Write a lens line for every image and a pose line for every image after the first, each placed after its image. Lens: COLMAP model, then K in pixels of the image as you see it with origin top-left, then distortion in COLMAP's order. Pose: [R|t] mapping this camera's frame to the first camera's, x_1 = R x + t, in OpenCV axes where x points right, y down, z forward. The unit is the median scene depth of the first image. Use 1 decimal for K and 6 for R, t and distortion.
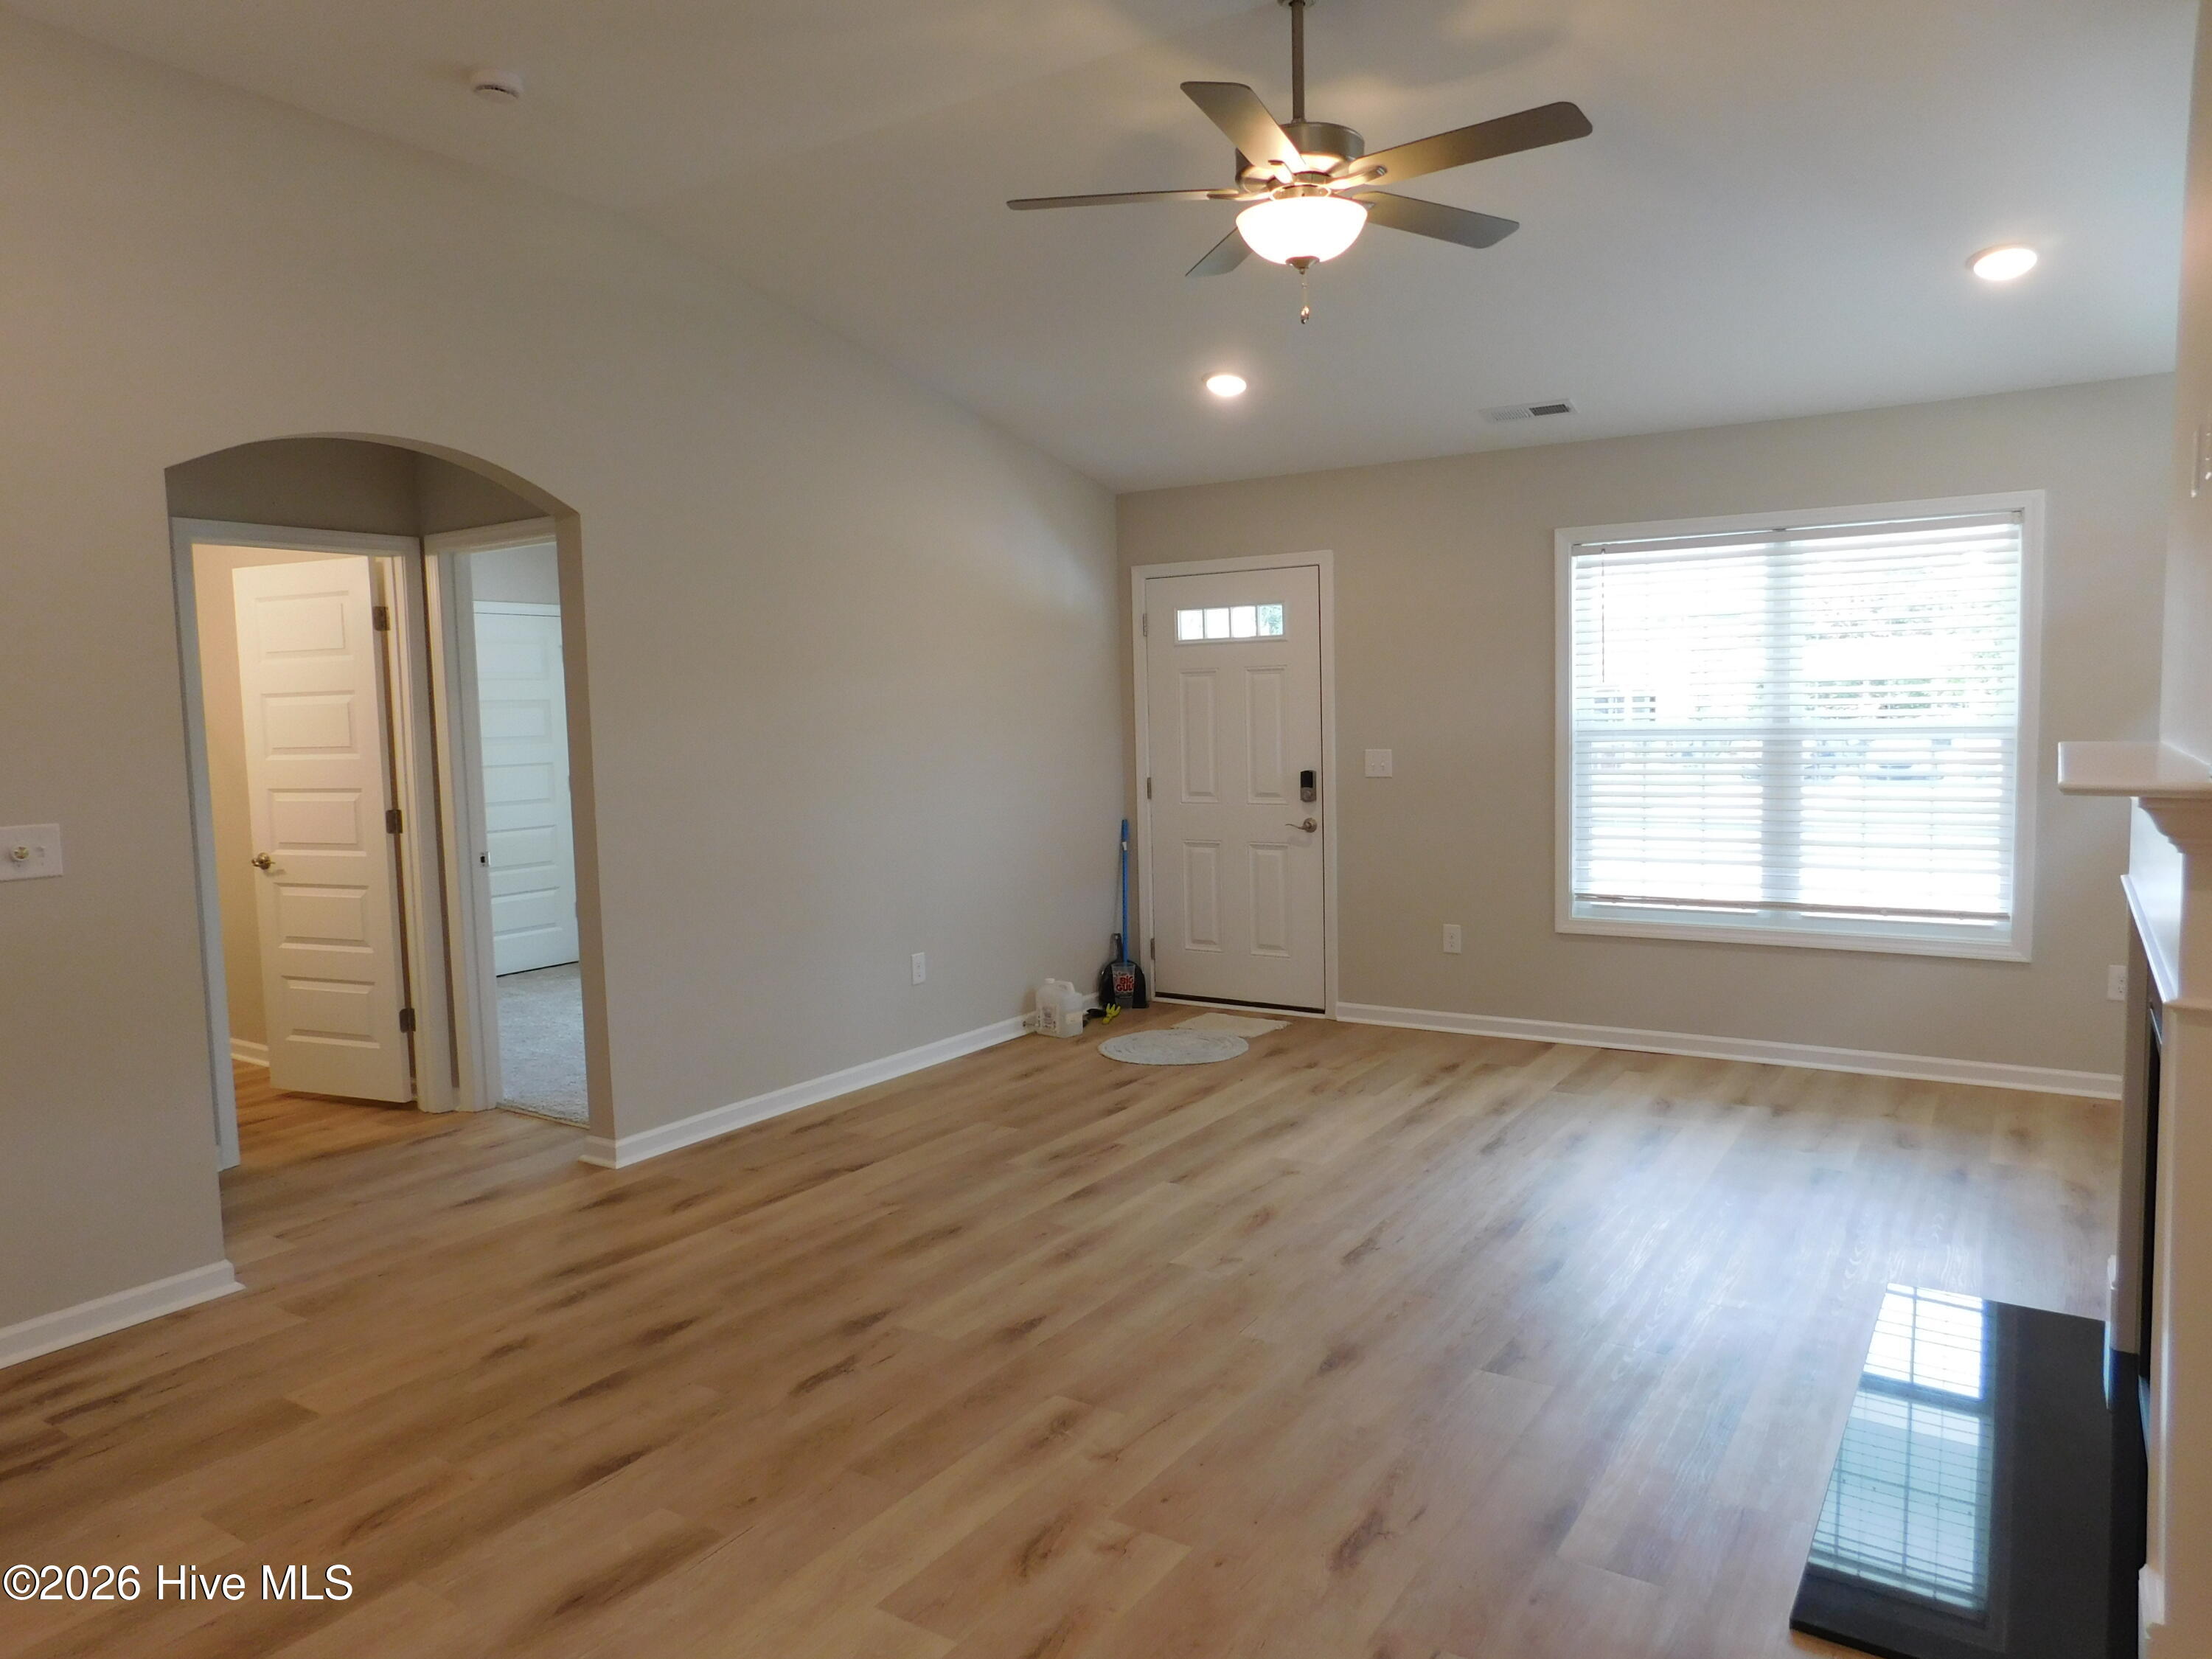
lens RADIAL K [[1466.4, 0, 1101.0], [0, 1466.4, 826.2], [0, 0, 1]] dist [-0.067364, 0.059311]
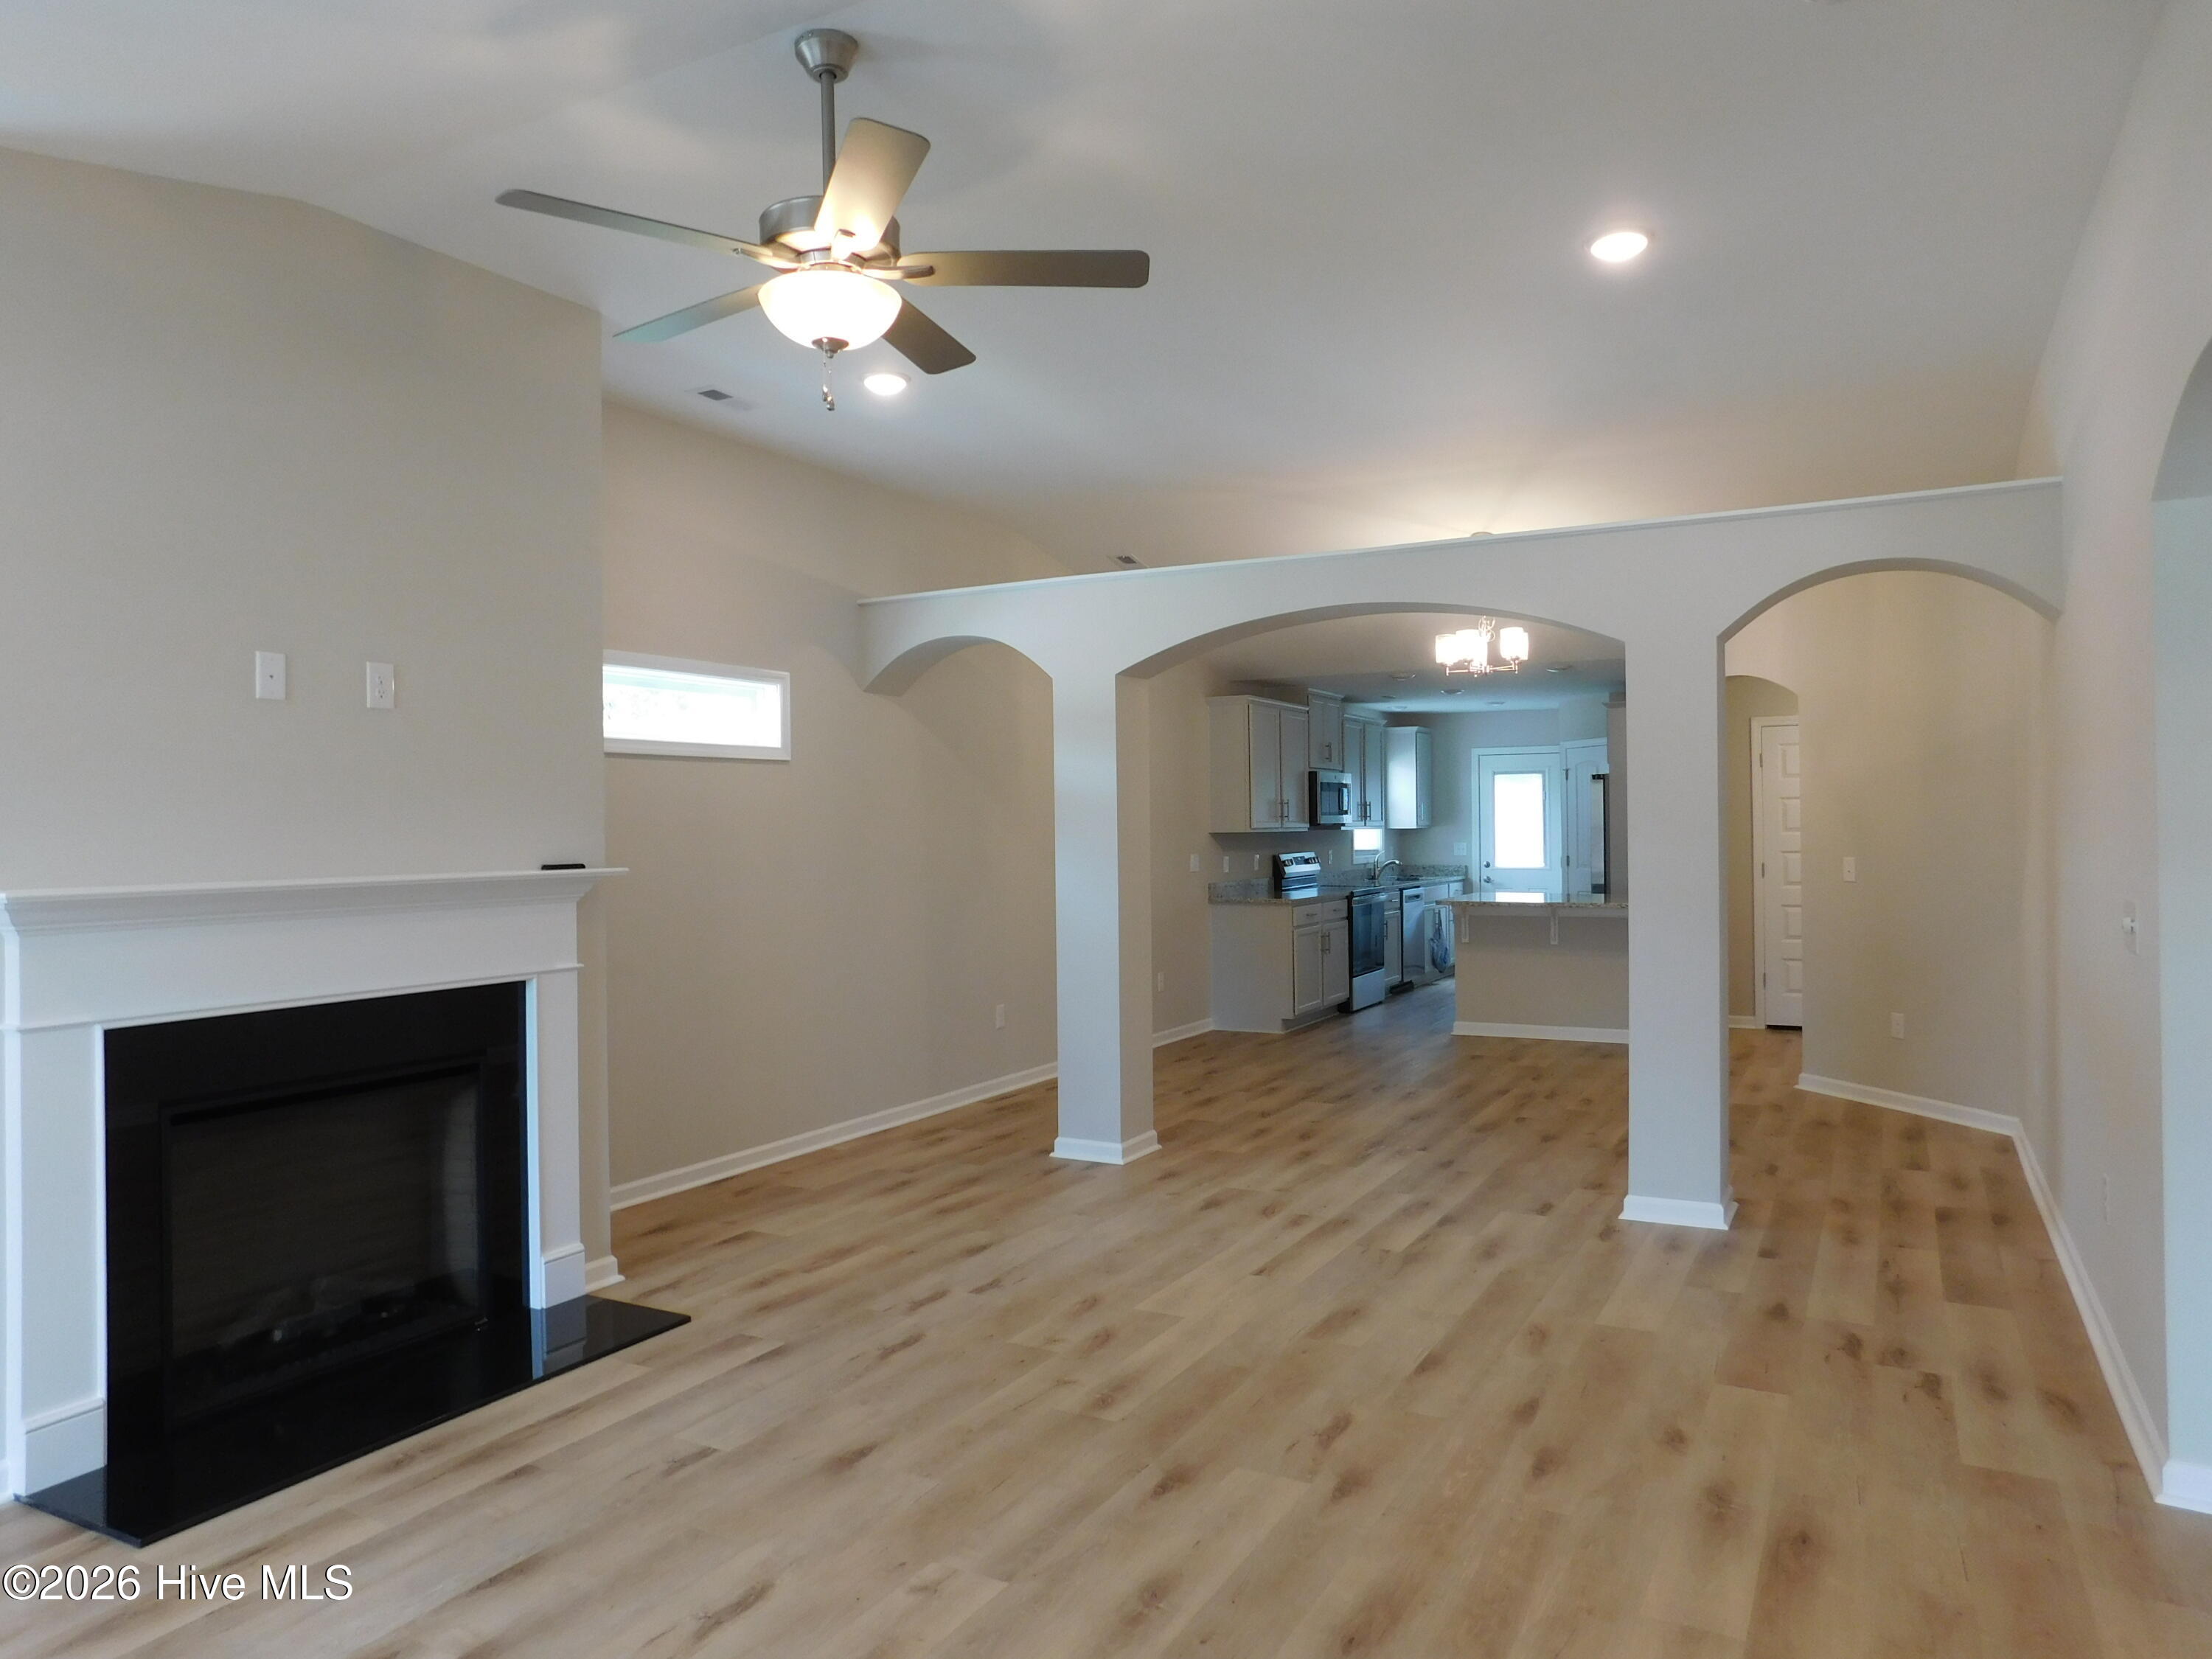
lens RADIAL K [[1466.4, 0, 1101.0], [0, 1466.4, 826.2], [0, 0, 1]] dist [-0.067364, 0.059311]
pose [[-0.995934, 0.033816, -0.083494, 0.051240], [0.026964, 0.996278, 0.081870, -0.143464], [0.085952, 0.079286, -0.993139, 1.791386]]
